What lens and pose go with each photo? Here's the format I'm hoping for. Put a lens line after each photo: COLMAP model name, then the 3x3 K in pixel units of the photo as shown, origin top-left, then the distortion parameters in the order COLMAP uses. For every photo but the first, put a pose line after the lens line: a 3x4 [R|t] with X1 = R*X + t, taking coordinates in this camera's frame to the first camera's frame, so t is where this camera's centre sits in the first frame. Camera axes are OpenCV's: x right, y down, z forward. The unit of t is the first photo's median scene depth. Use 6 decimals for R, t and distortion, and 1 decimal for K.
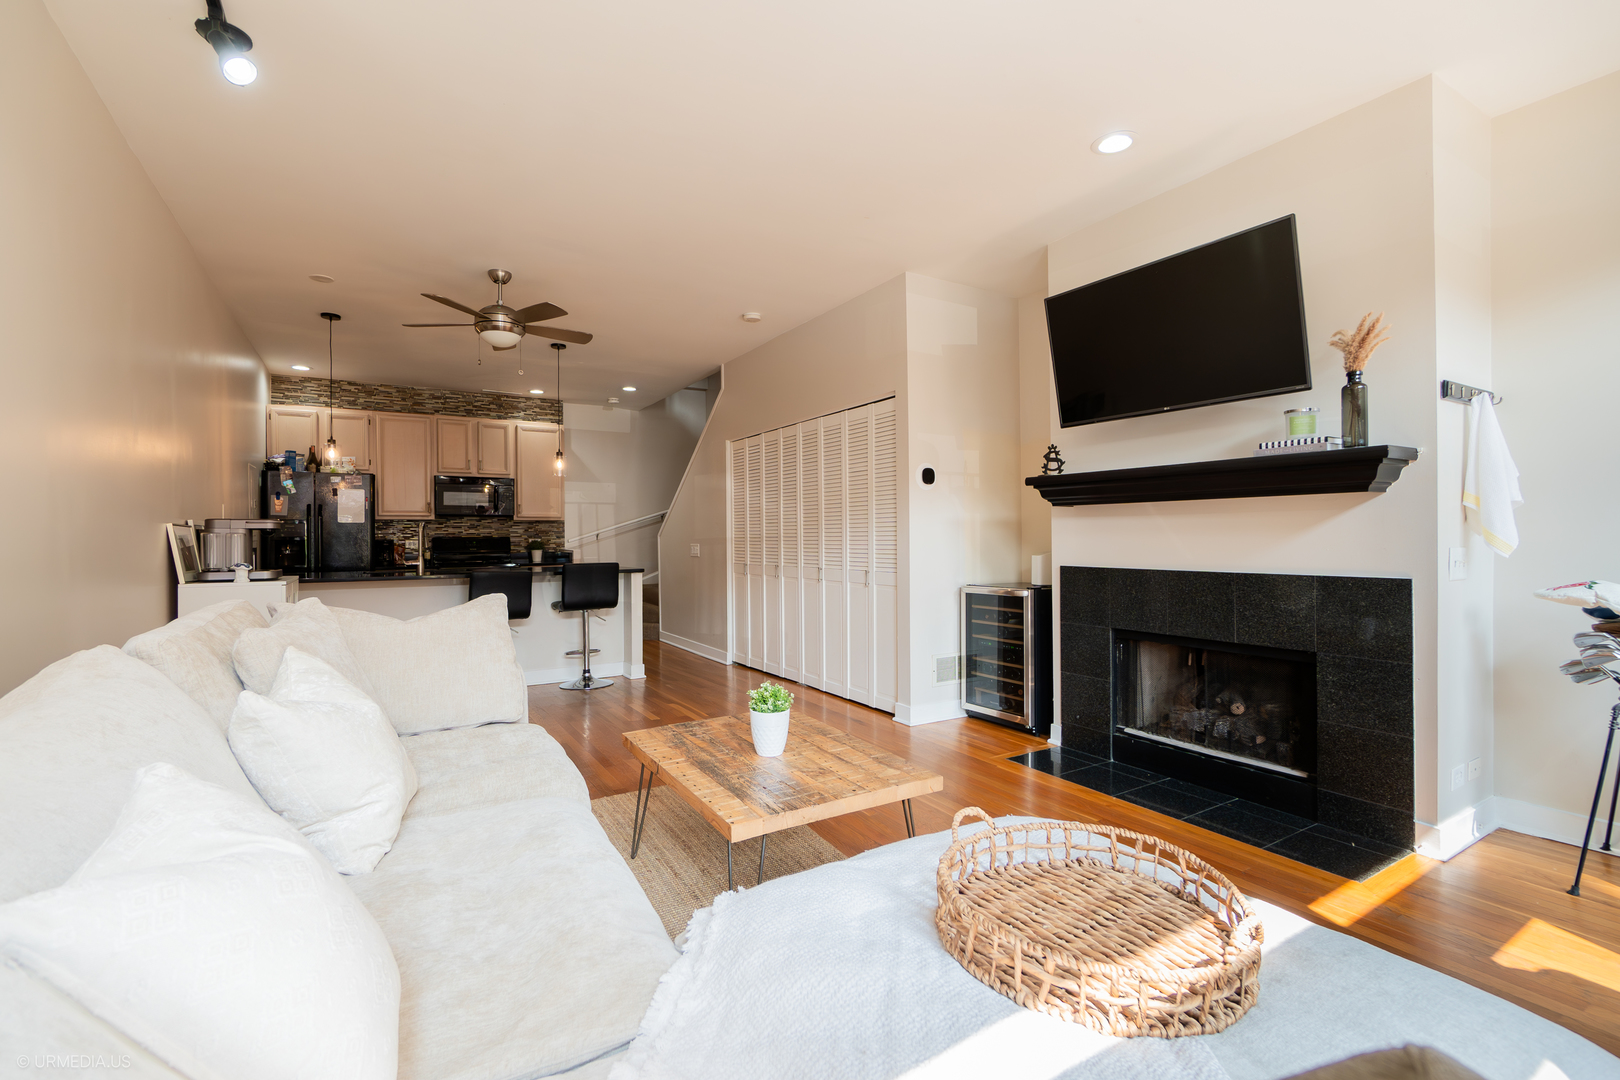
lens RADIAL K [[744.2, 0, 827.3], [0, 744.2, 544.0], [0, 0, 1]] dist [-0.009681, 0.000246]
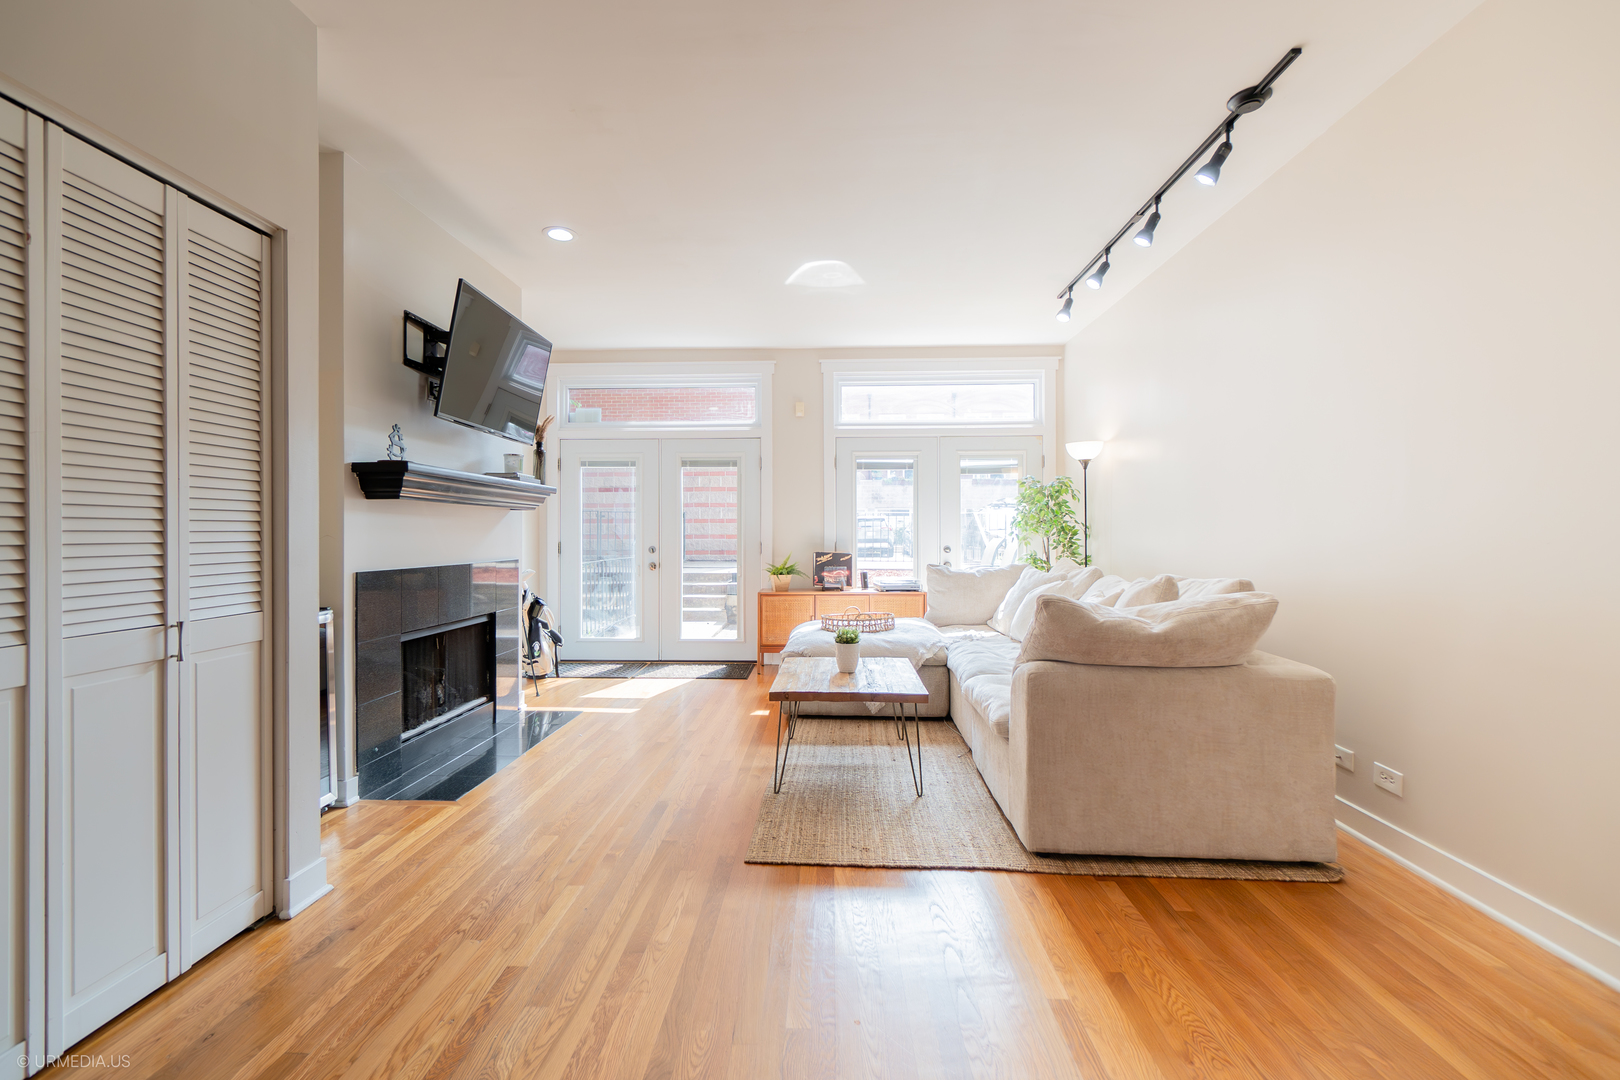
lens RADIAL K [[693.6, 0, 810.0], [0, 693.6, 540.0], [0, 0, 1]] dist [-0.001164, -0.000161]
pose [[-0.825793, 0.003940, 0.563959, -0.340271], [0.014194, 0.999804, 0.013798, -0.005814], [-0.563794, 0.019399, -0.825687, 0.898711]]
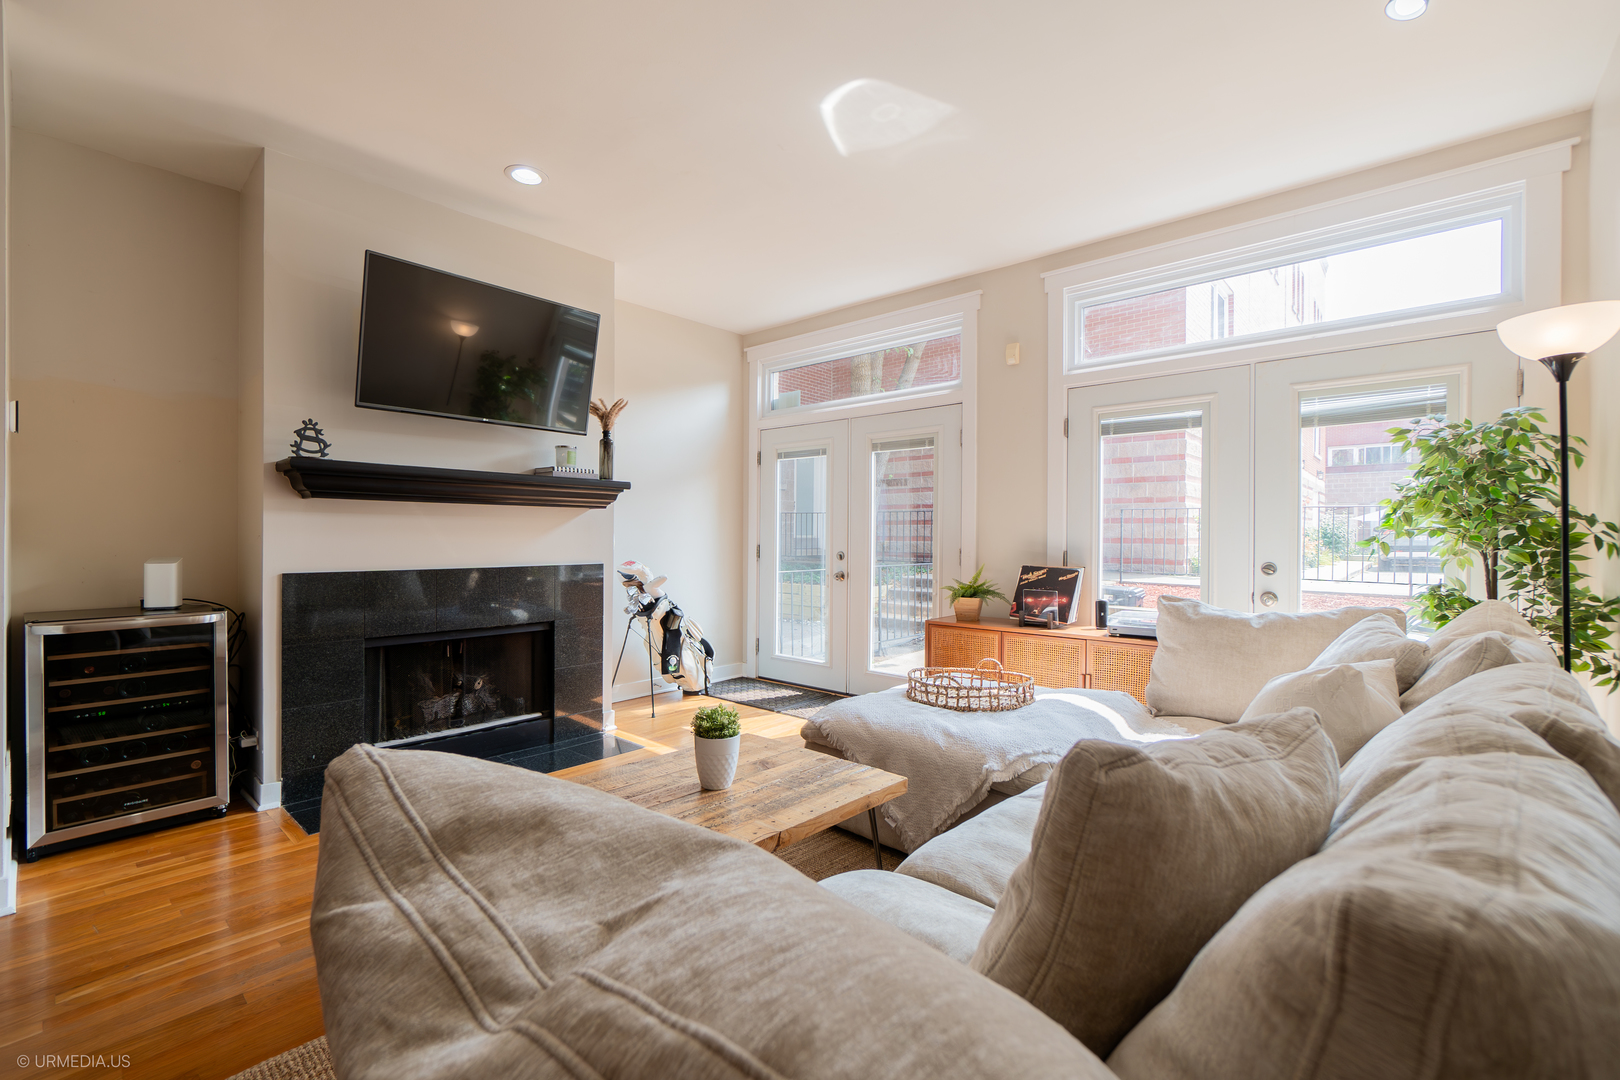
lens RADIAL K [[710.2, 0, 788.1], [0, 710.2, 532.3], [0, 0, 1]] dist [0.000145, 0.000353]
pose [[-0.279517, 0.010440, 0.960084, -0.365641], [0.007846, 0.999932, -0.008589, -0.002128], [-0.960109, 0.005132, -0.279580, 0.469344]]
